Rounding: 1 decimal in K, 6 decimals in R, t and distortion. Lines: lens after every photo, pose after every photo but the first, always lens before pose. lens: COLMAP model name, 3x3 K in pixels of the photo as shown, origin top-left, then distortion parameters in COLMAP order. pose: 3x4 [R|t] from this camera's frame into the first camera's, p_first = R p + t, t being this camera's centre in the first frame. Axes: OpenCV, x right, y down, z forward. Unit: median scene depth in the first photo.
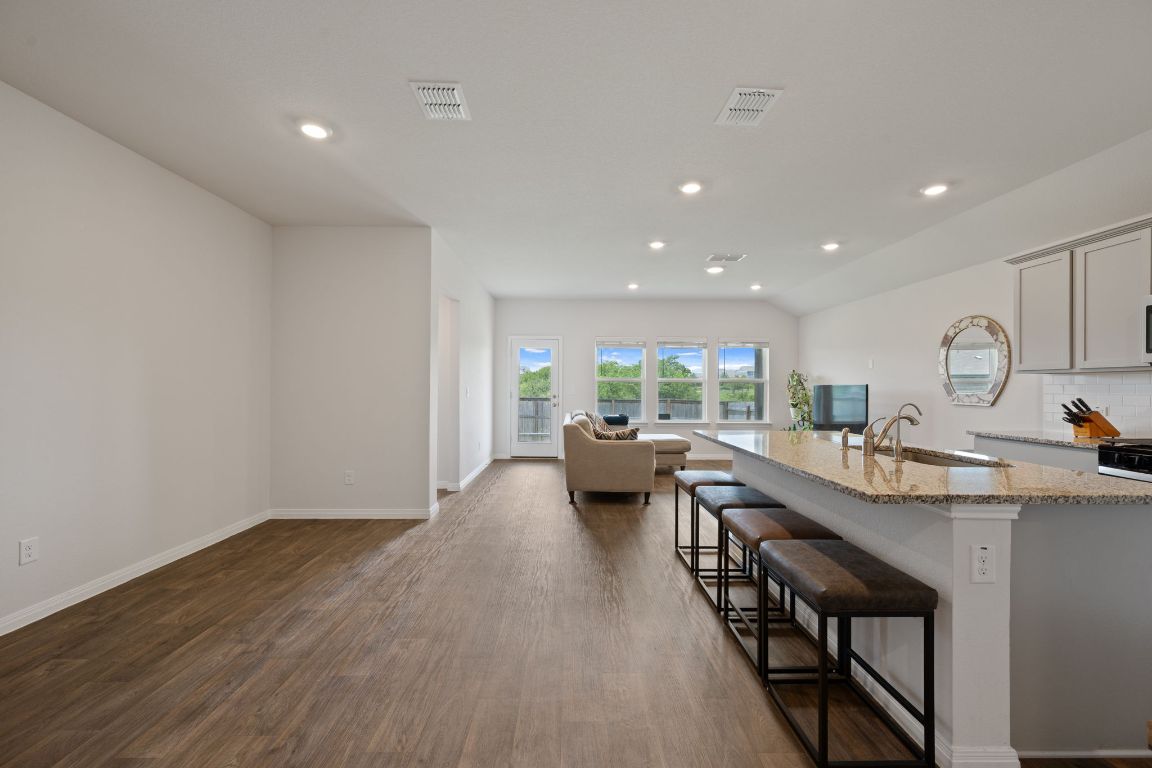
lens RADIAL K [[449.0, 0, 576.0], [0, 449.0, 384.0], [0, 0, 1]] dist [0.001108, 0.000274]
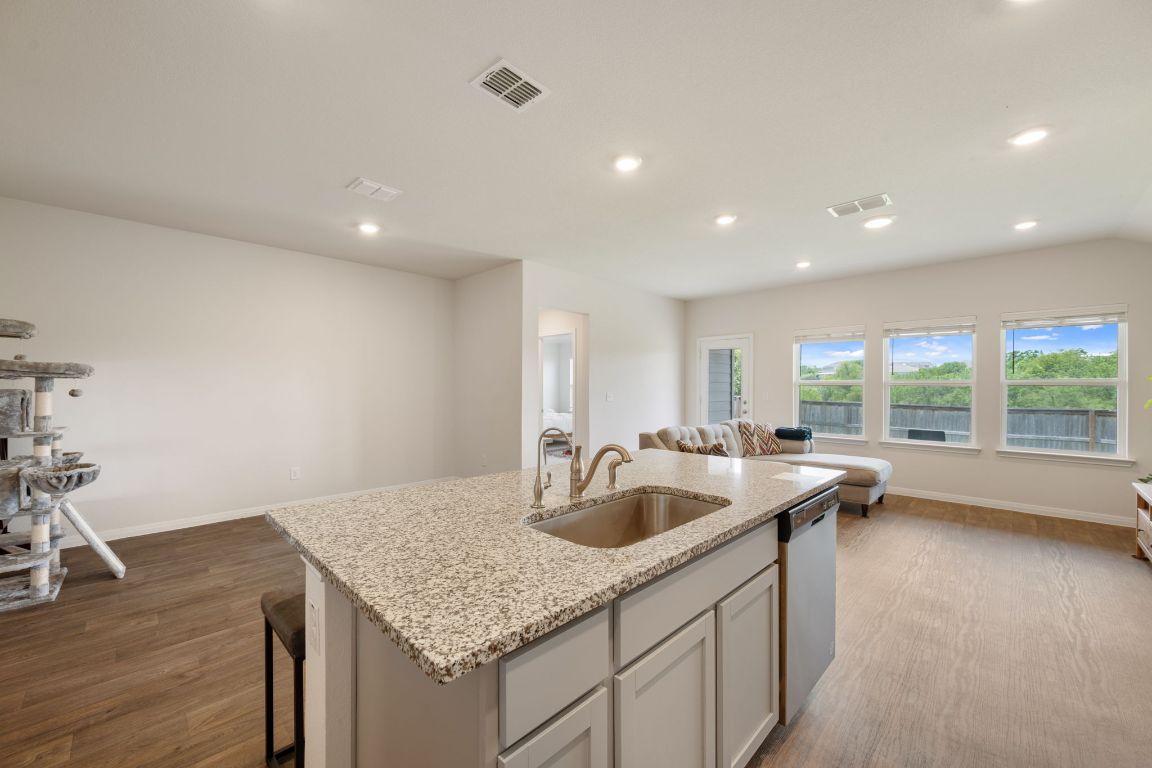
lens RADIAL K [[449.0, 0, 576.0], [0, 449.0, 384.0], [0, 0, 1]] dist [0.001108, 0.000274]
pose [[0.703337, -0.006728, -0.710825, 0.565272], [0.005283, 0.999977, -0.004236, -0.010237], [0.710837, -0.000776, 0.703356, 0.235543]]
